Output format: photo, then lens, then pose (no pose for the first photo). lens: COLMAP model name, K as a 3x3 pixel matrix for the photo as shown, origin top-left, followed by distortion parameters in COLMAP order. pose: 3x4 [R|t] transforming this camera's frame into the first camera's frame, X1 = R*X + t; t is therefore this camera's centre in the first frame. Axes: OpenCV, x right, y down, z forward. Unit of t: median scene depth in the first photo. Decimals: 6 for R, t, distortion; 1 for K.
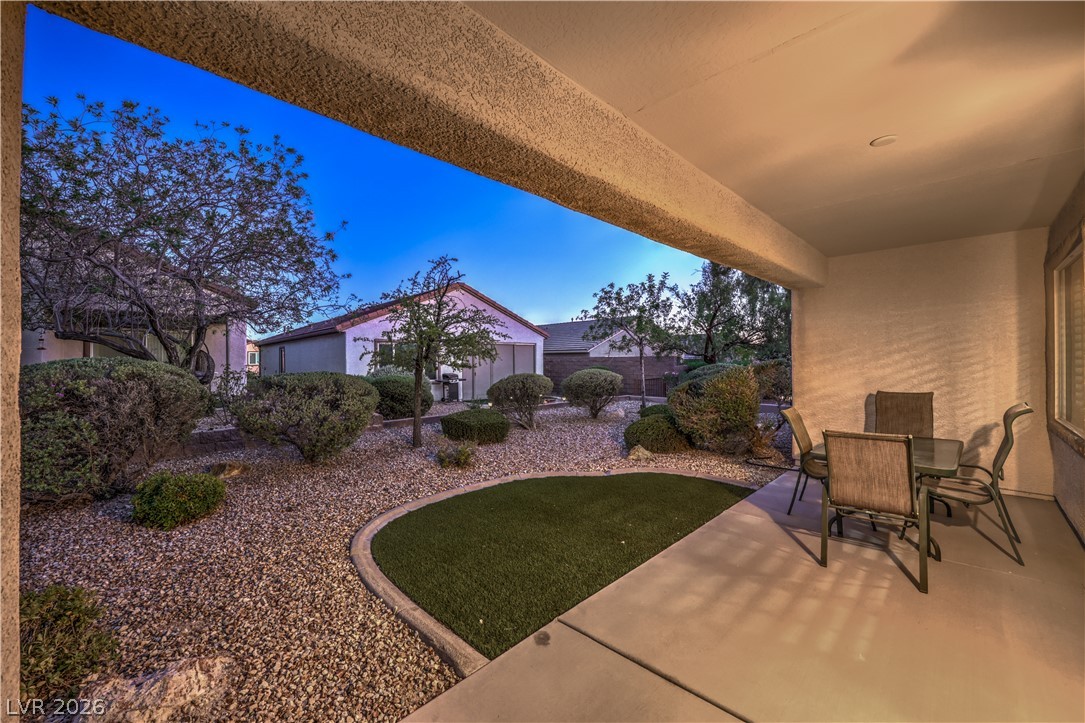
lens RADIAL K [[430.3, 0, 543.6], [0, 430.3, 356.7], [0, 0, 1]] dist [-0.001562, -0.000098]
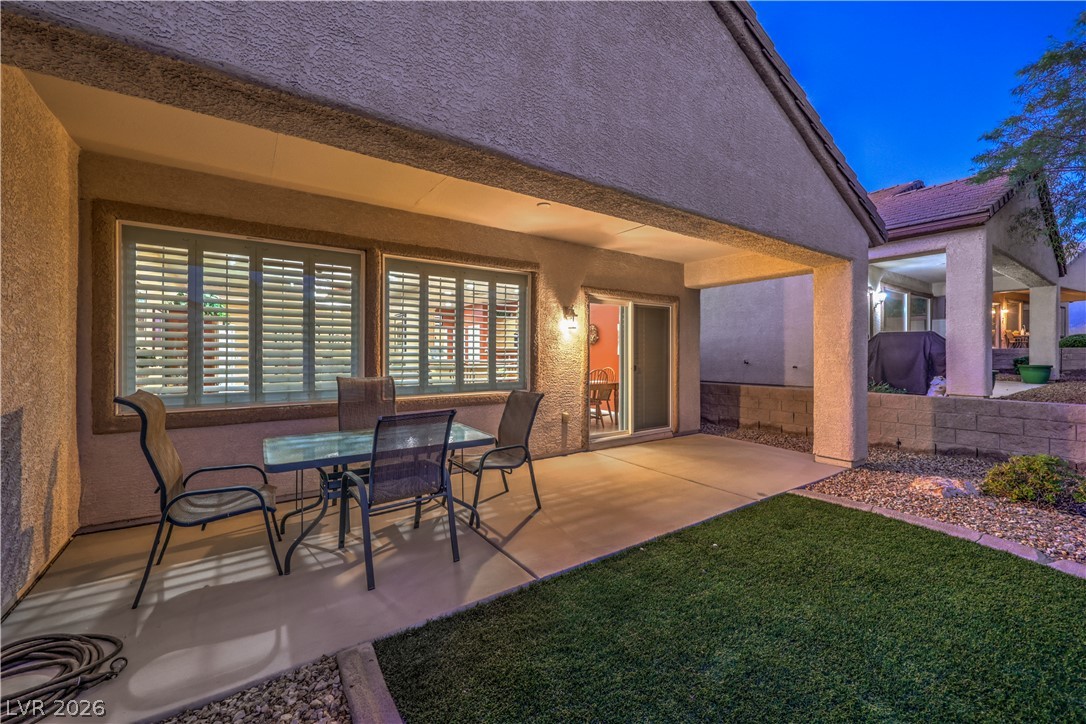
lens RADIAL K [[430.7, 0, 544.1], [0, 430.7, 357.2], [0, 0, 1]] dist [-0.001562, -0.000098]
pose [[-0.983046, 0.005755, 0.183269, 0.265386], [0.005067, 0.999978, -0.004219, 0.043548], [-0.183289, -0.003218, -0.983054, 1.405258]]
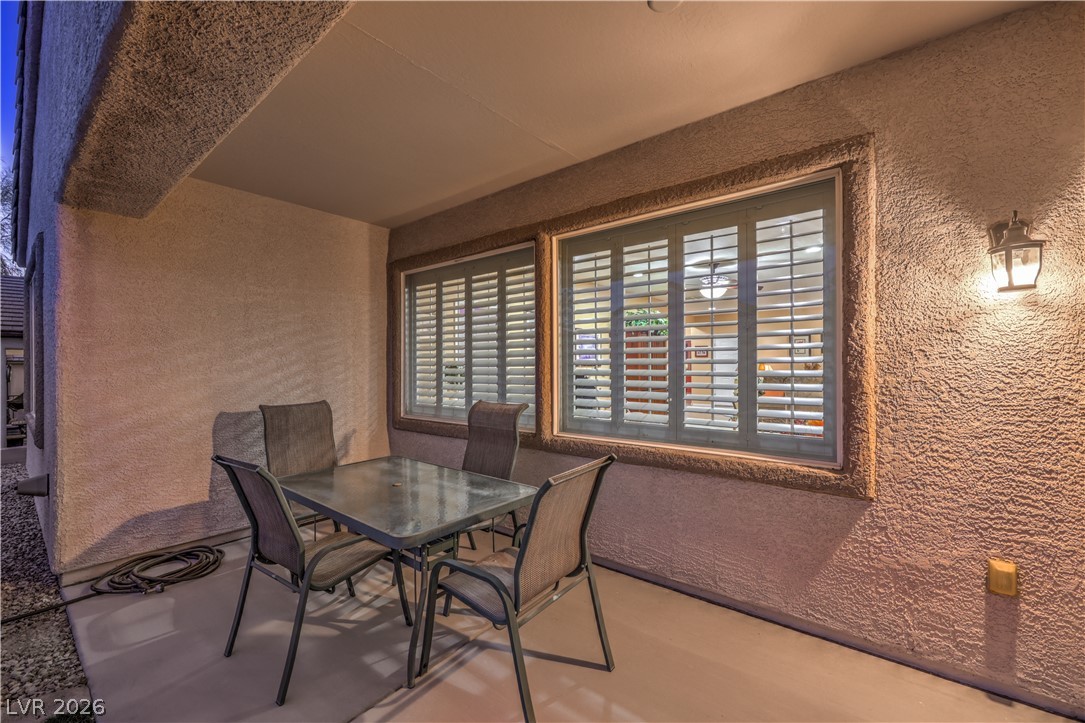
lens RADIAL K [[446.3, 0, 538.2], [0, 446.3, 363.8], [0, 0, 1]] dist [-0.001907, -0.000194]
pose [[-0.089105, 0.008232, 0.995988, 0.082318], [0.000455, 0.999966, -0.008225, 0.023587], [-0.996022, -0.000280, -0.089106, 0.672395]]
